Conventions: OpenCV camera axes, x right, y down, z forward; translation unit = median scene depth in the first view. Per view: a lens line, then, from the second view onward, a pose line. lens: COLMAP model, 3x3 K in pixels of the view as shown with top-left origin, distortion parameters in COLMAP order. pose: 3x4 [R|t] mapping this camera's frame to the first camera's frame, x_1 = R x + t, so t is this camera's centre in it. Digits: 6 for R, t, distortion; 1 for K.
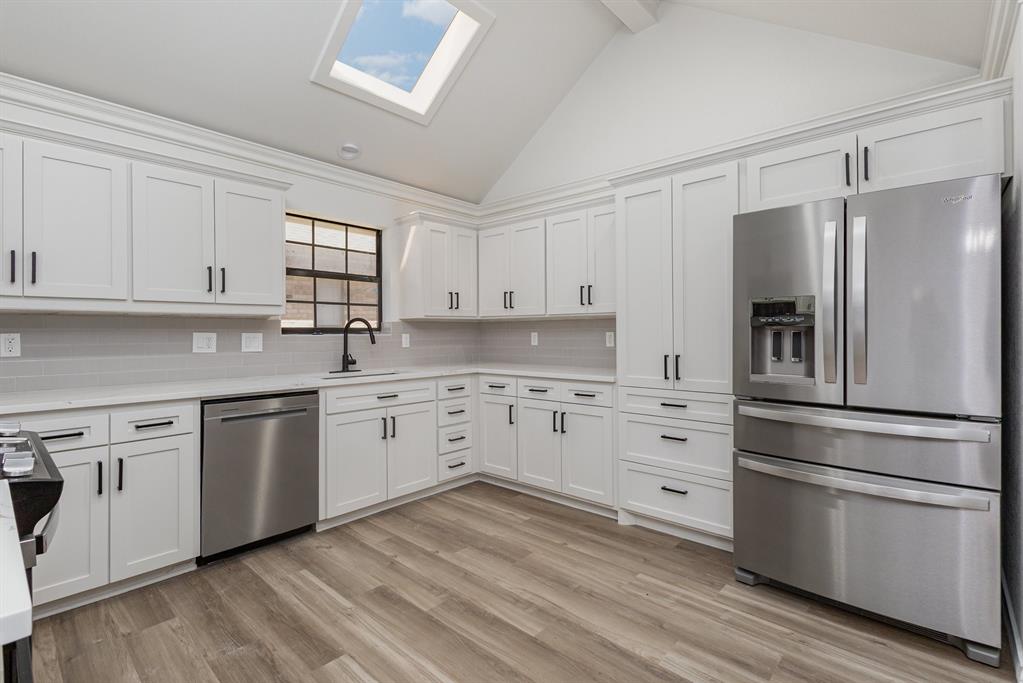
lens RADIAL K [[472.3, 0, 513.3], [0, 472.3, 331.1], [0, 0, 1]] dist [0.009059, -0.002803]
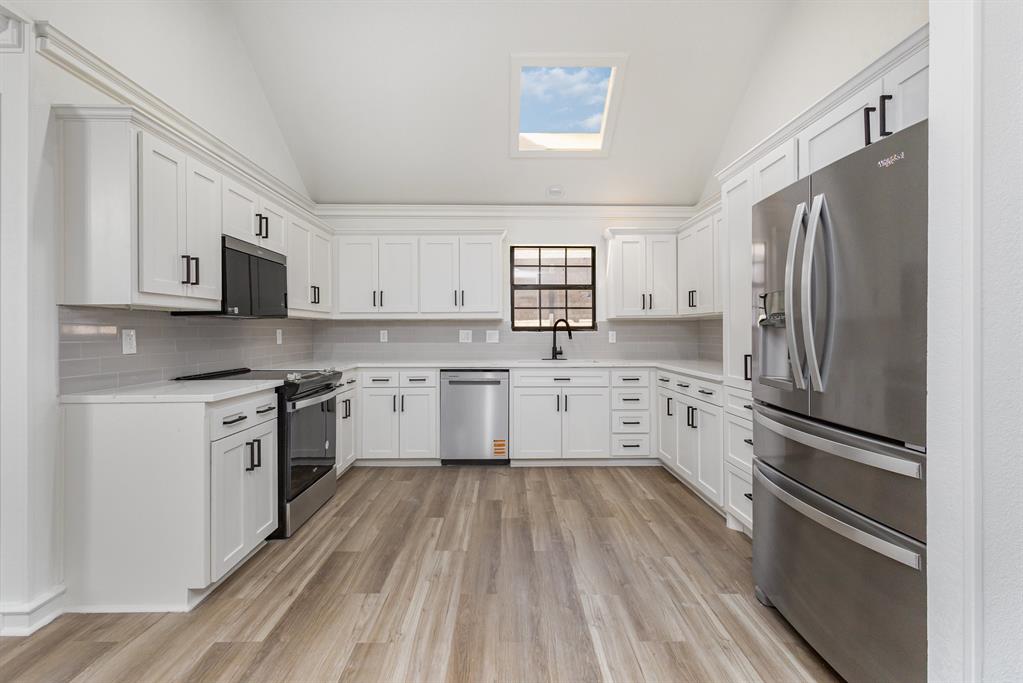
lens RADIAL K [[472.3, 0, 510.2], [0, 472.3, 330.3], [0, 0, 1]] dist [0.009059, -0.002803]
pose [[0.680088, 0.001975, -0.733128, 0.683283], [0.001796, 0.999989, 0.004360, -0.002692], [0.733129, -0.004282, 0.680076, 0.009218]]
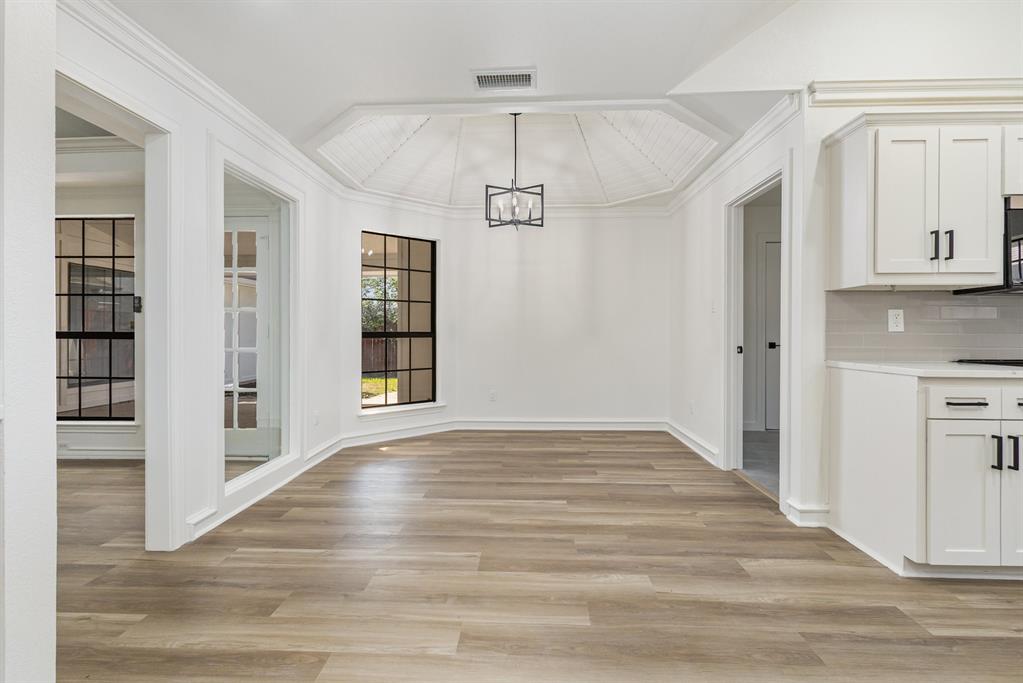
lens RADIAL K [[472.3, 0, 510.7], [0, 472.3, 334.5], [0, 0, 1]] dist [0.009059, -0.002803]
pose [[-0.767605, 0.006293, -0.640893, 0.772645], [0.003286, 0.999977, 0.005883, 0.040518], [0.640915, 0.002410, -0.767608, 0.324461]]
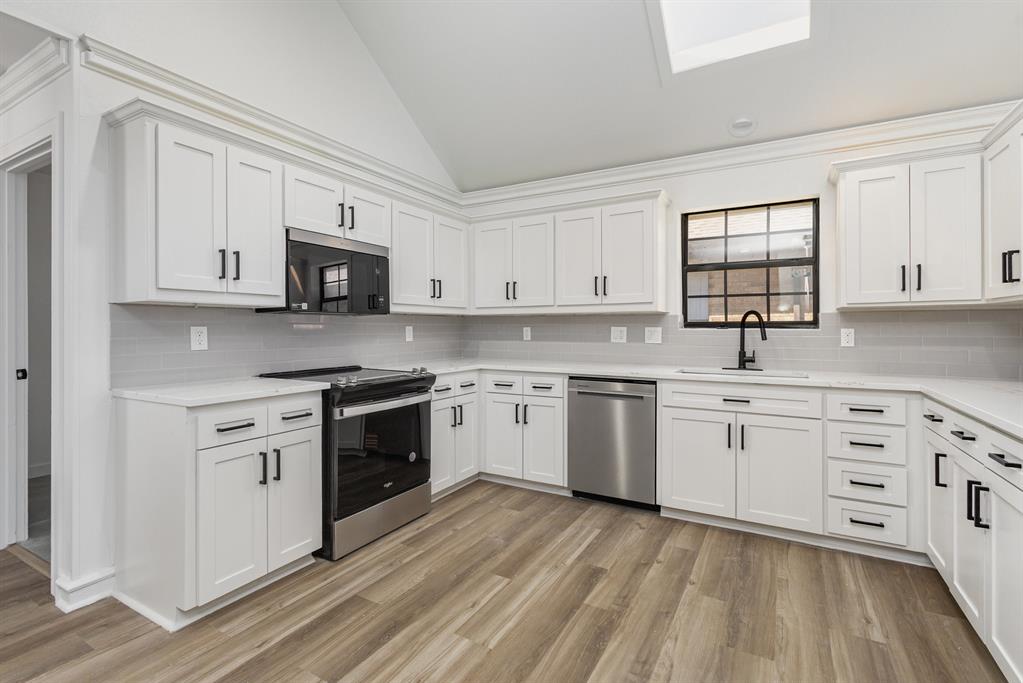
lens RADIAL K [[472.3, 0, 511.4], [0, 472.3, 329.2], [0, 0, 1]] dist [0.009059, -0.002803]
pose [[0.213755, 0.006002, -0.976869, 0.569716], [0.003911, 0.999968, 0.006999, -0.000425], [0.976879, -0.005317, 0.213725, 0.472090]]
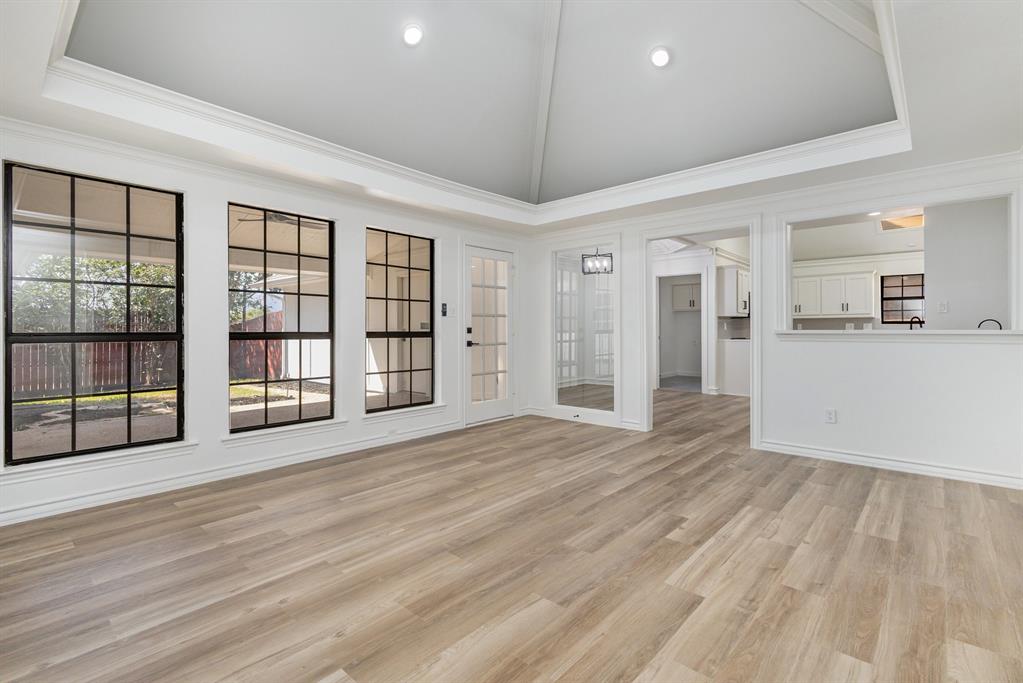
lens RADIAL K [[472.3, 0, 513.6], [0, 472.3, 331.9], [0, 0, 1]] dist [0.009059, -0.002803]
pose [[0.006516, 0.006475, -0.999958, 2.544883], [0.004614, 0.999968, 0.006505, 0.028893], [0.999968, -0.004656, 0.006486, -1.262975]]
